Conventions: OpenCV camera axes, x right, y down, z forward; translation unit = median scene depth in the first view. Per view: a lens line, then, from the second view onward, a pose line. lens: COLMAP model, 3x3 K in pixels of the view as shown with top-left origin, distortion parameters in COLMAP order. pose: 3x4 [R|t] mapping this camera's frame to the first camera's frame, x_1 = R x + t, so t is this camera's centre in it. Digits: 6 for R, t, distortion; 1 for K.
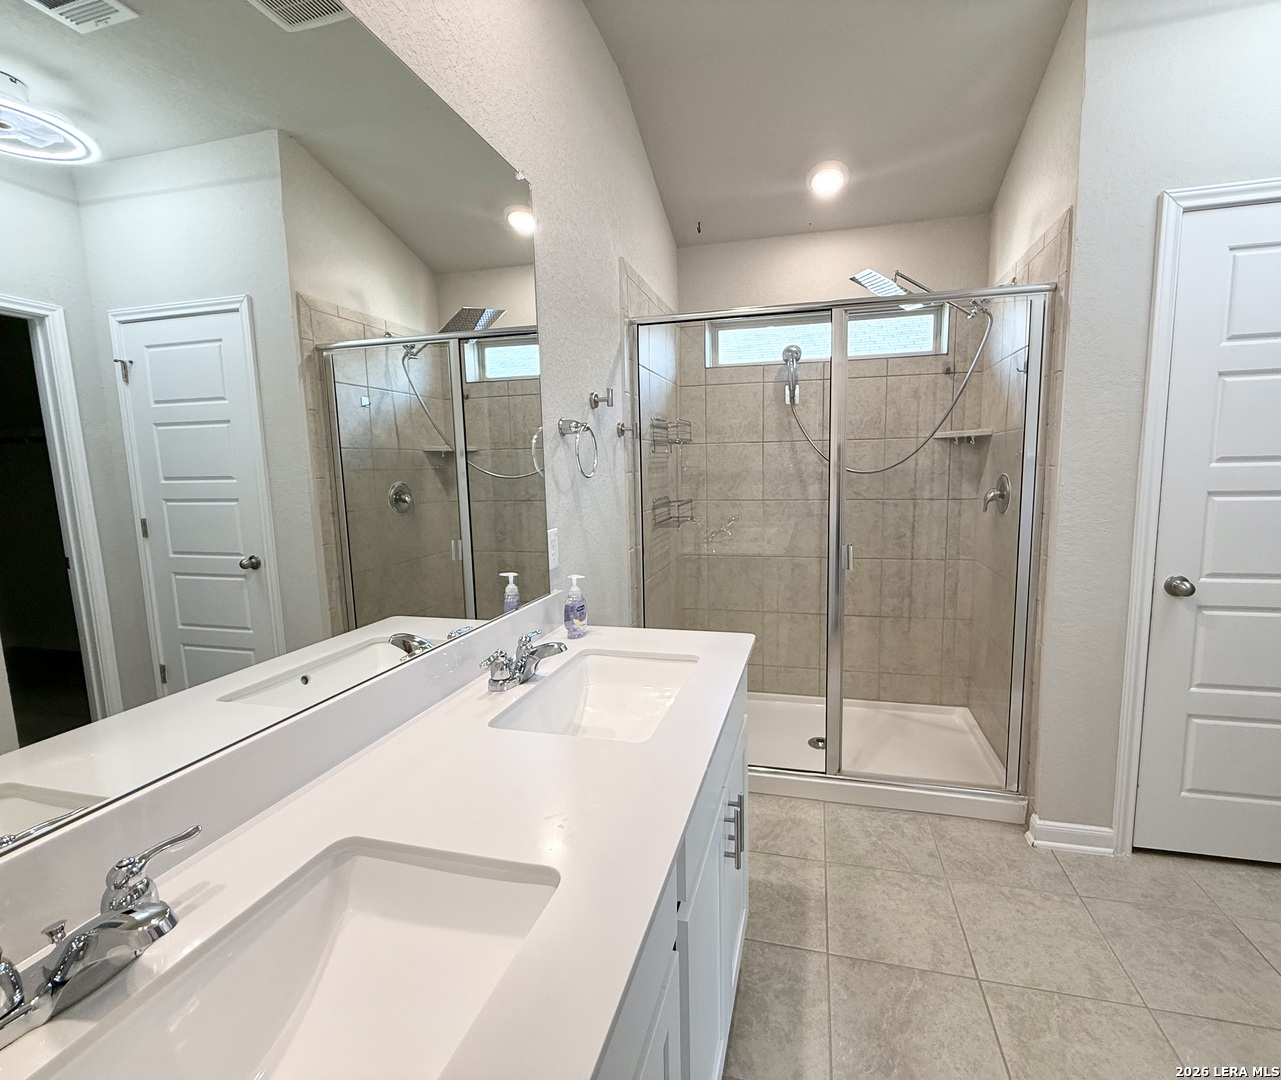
lens RADIAL K [[569.1, 0, 642.0], [0, 569.1, 537.1], [0, 0, 1]] dist [-0.000611, 0.000047]
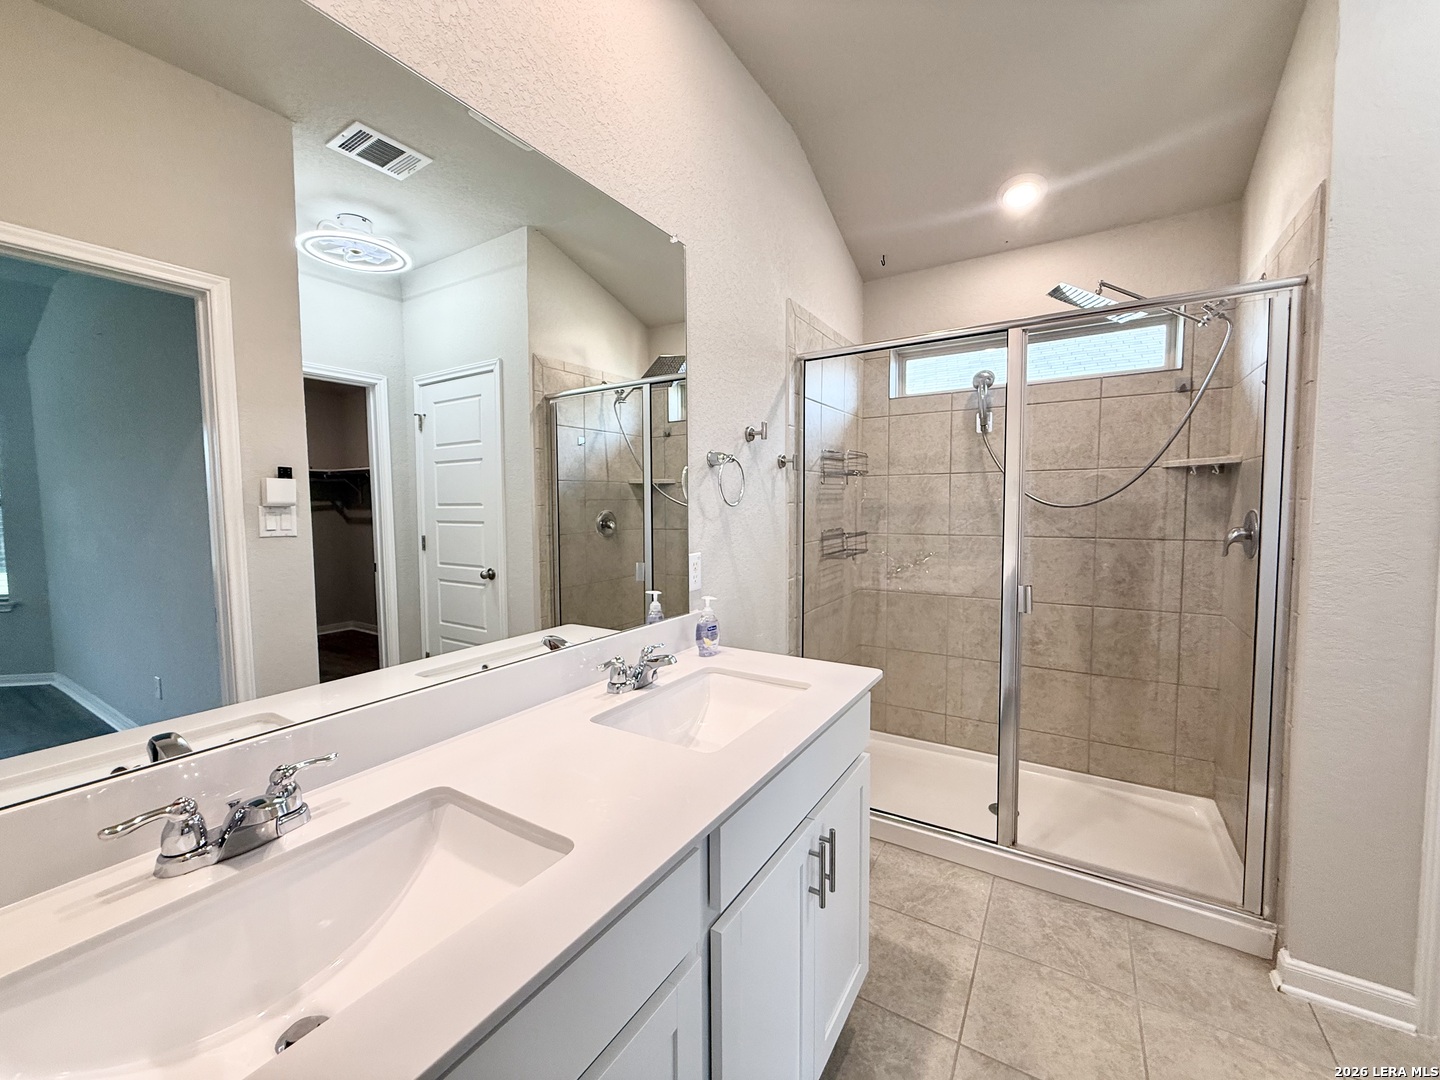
lens RADIAL K [[571.9, 0, 718.5], [0, 571.9, 539.4], [0, 0, 1]] dist [0.001286, -0.000497]
pose [[0.948005, 0.030672, -0.316773, 0.174969], [-0.049689, 0.997403, -0.052131, 0.011256], [0.314352, 0.065160, 0.947068, -0.009563]]
